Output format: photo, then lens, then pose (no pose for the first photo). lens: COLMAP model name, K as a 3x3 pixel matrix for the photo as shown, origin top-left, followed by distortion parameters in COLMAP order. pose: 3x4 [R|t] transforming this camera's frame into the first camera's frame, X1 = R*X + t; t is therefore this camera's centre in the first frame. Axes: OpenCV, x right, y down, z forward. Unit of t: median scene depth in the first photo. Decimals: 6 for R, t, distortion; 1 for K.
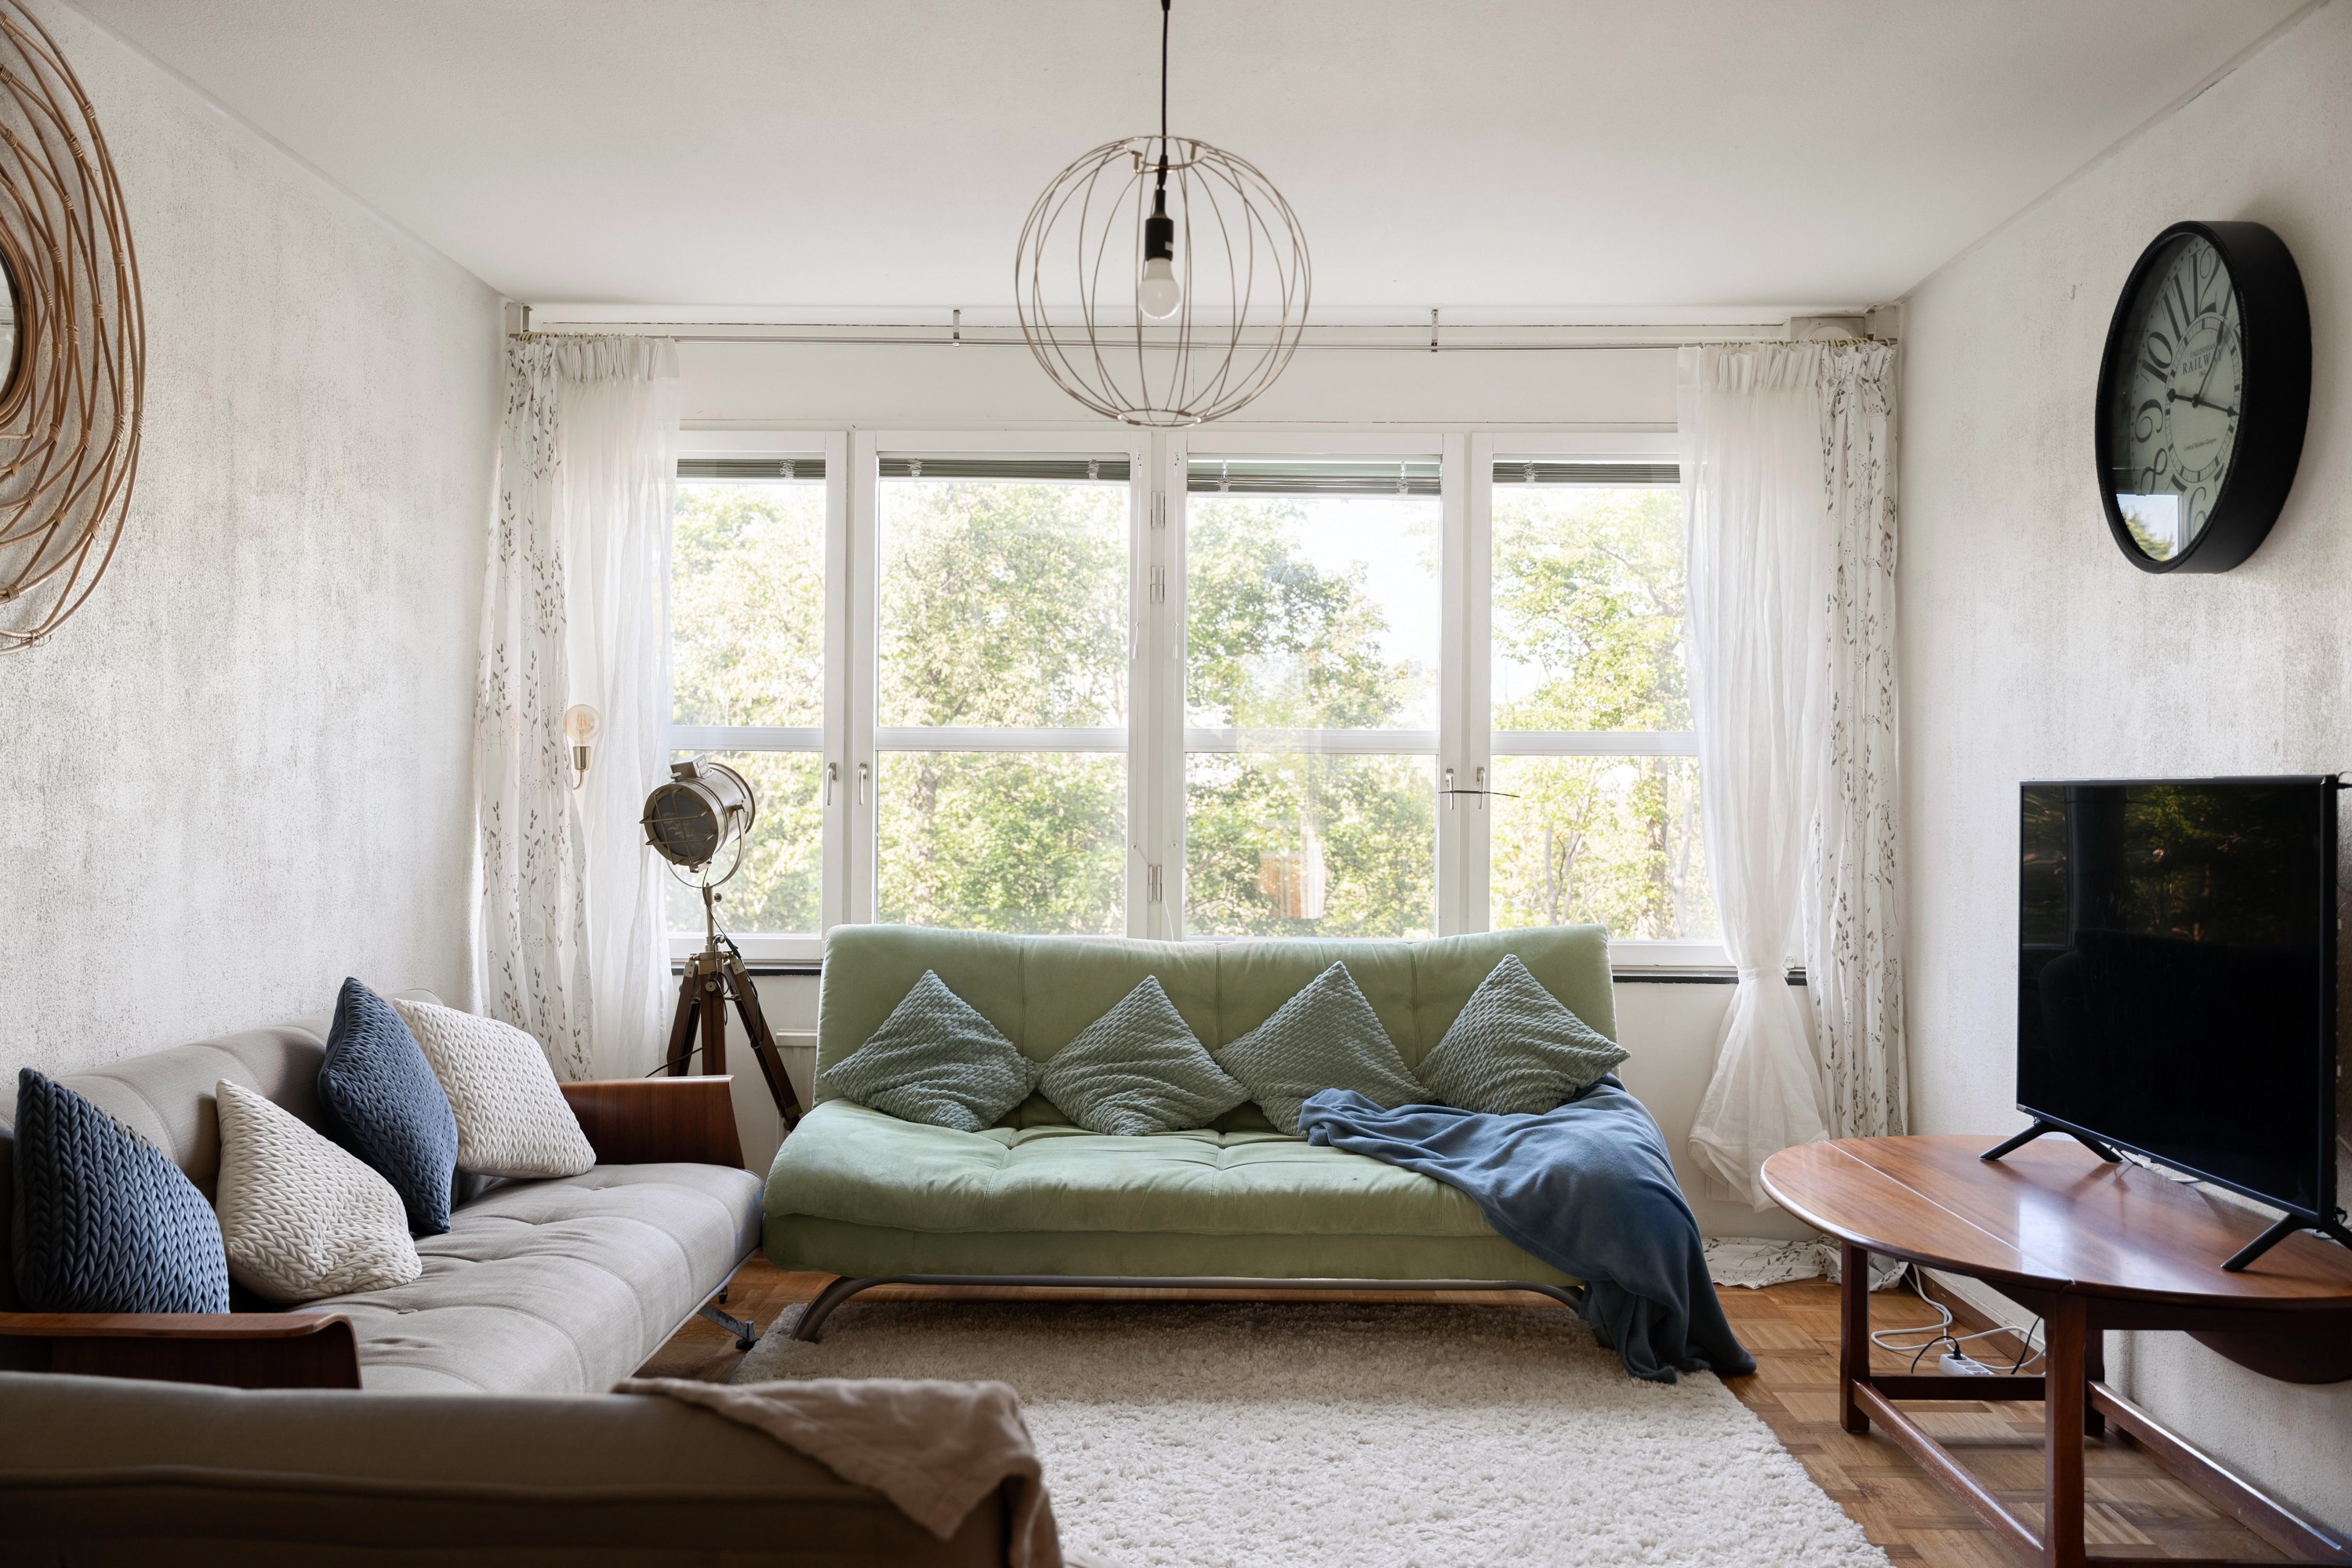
lens RADIAL K [[2410.1, 0, 1176.0], [0, 2410.1, 784.0], [0, 0, 1]] dist [-0.010376, -0.006923]
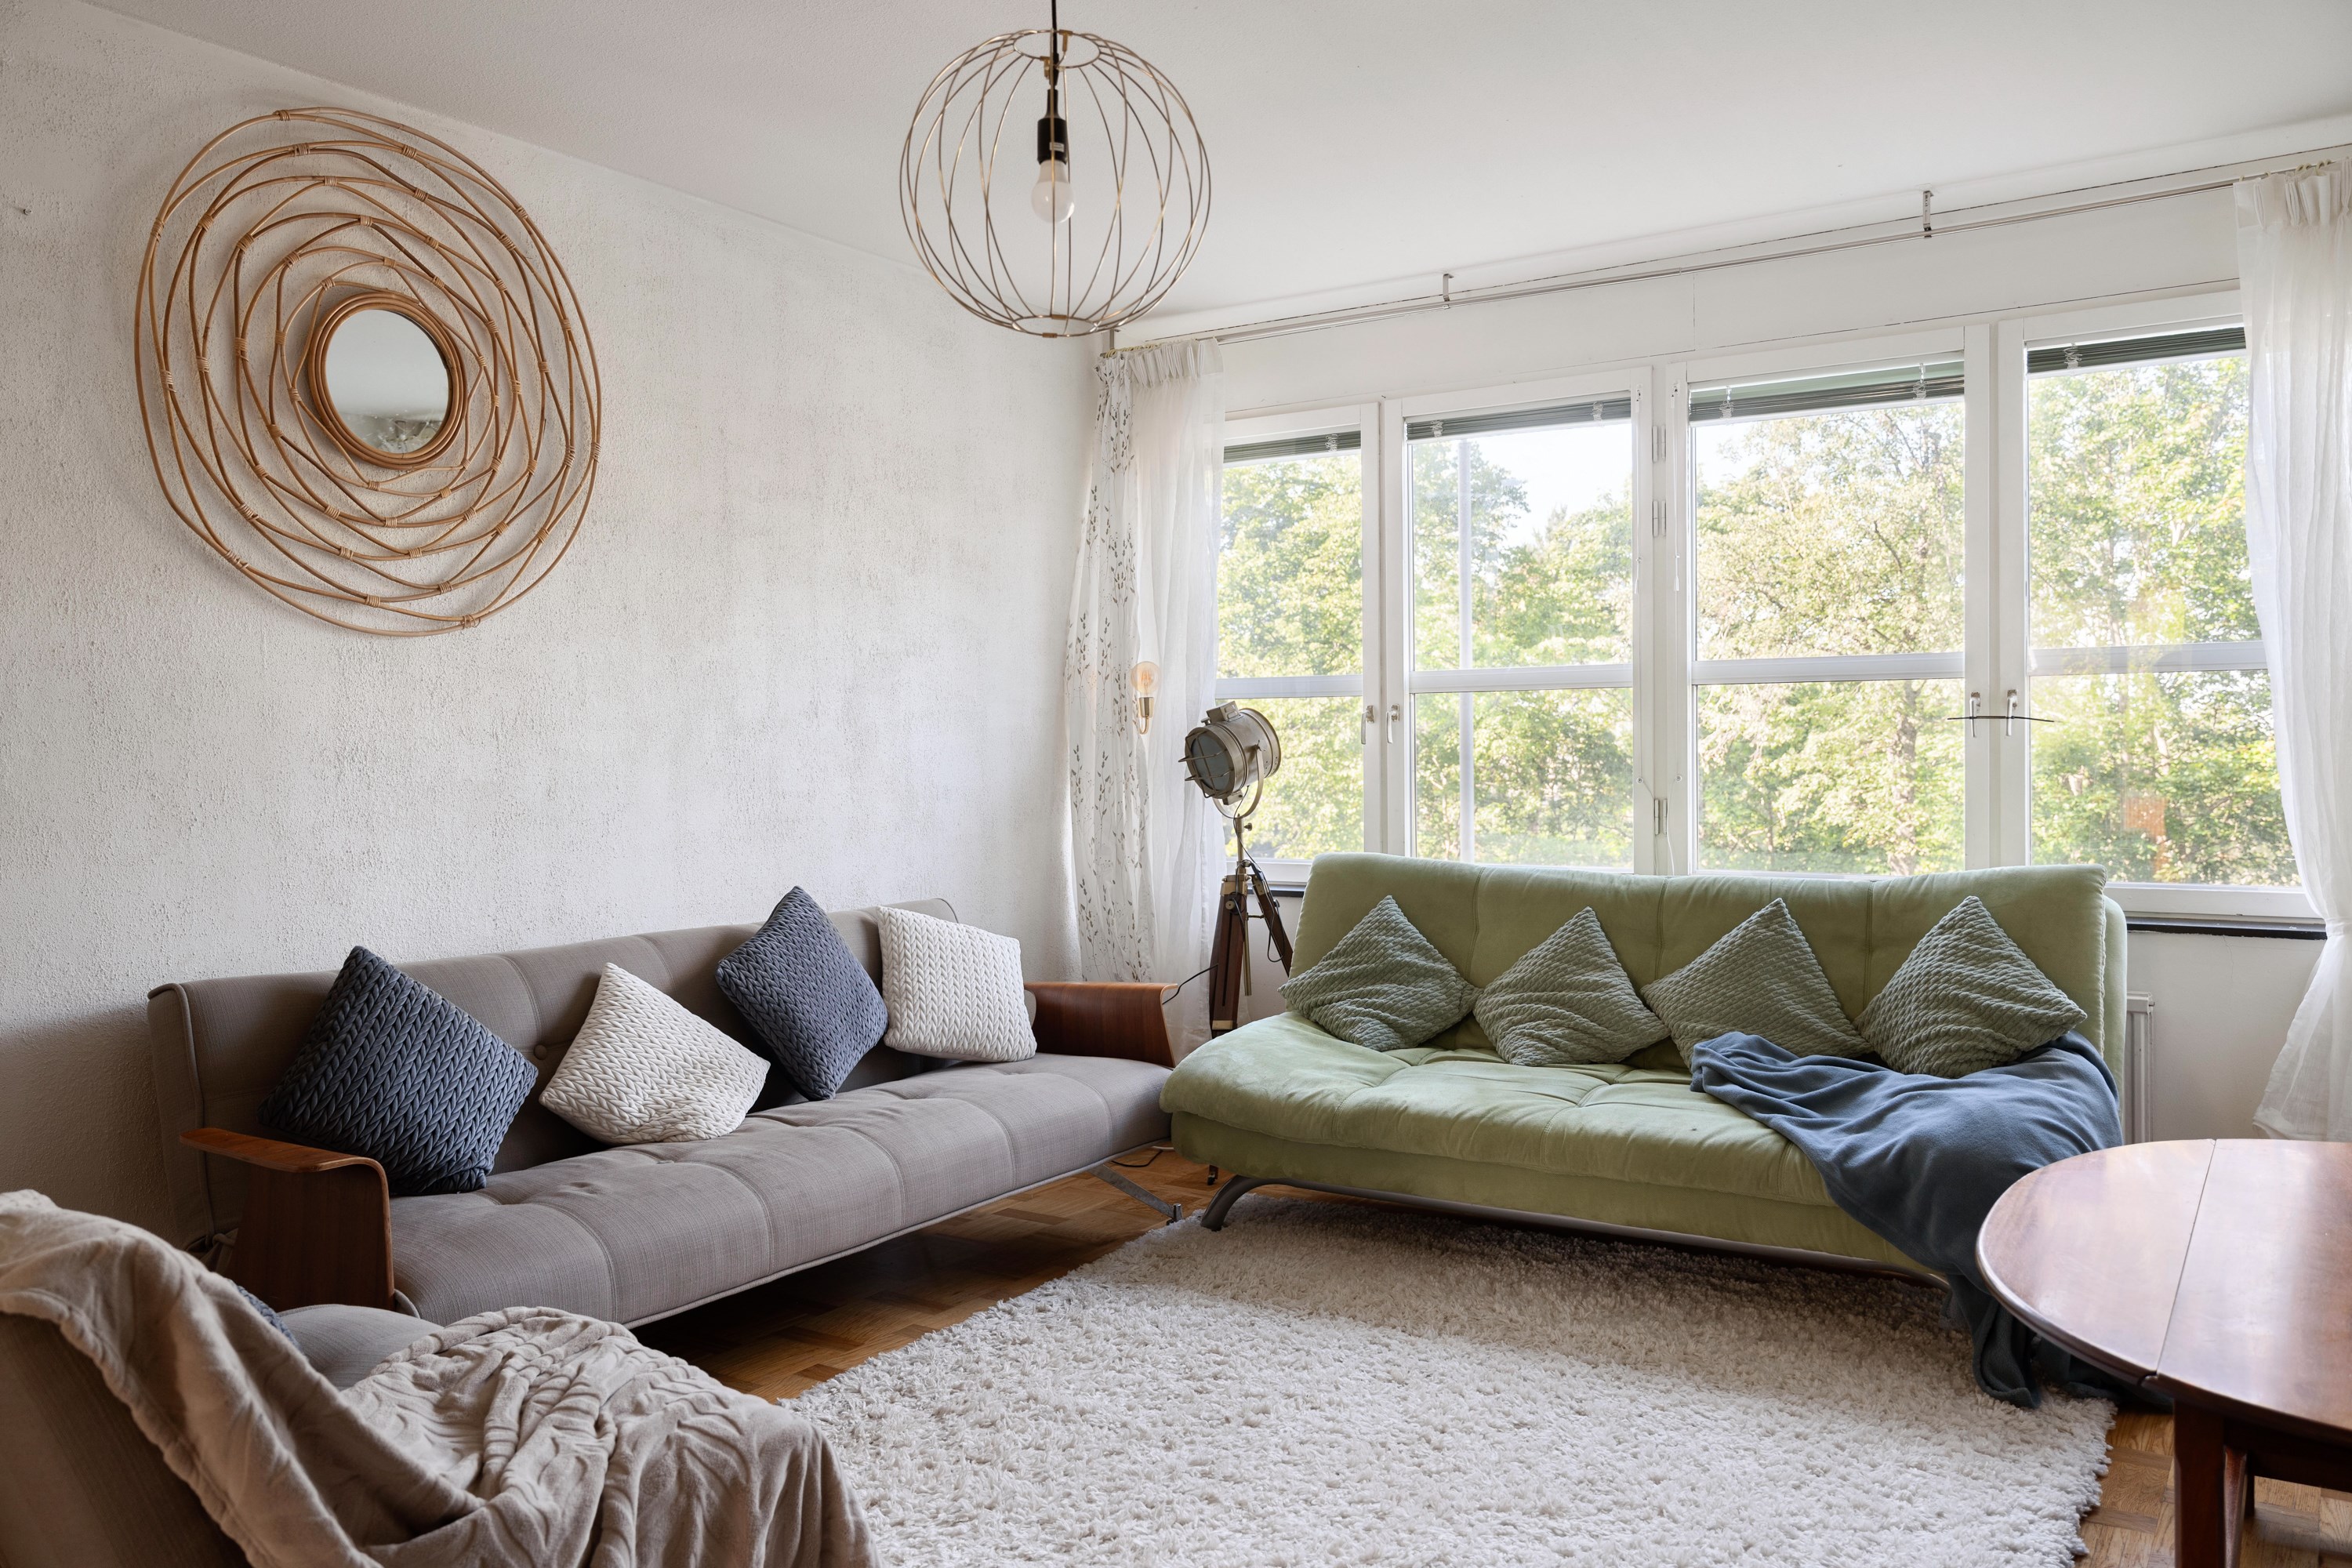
lens RADIAL K [[1897.4, 0, 1176.0], [0, 1897.4, 784.0], [0, 0, 1]] dist [-0.012265, 0.001421]
pose [[0.819757, -0.005933, -0.572681, 0.307894], [0.017010, 0.999757, 0.013991, 0.014585], [0.572459, -0.021211, 0.819659, 0.262446]]
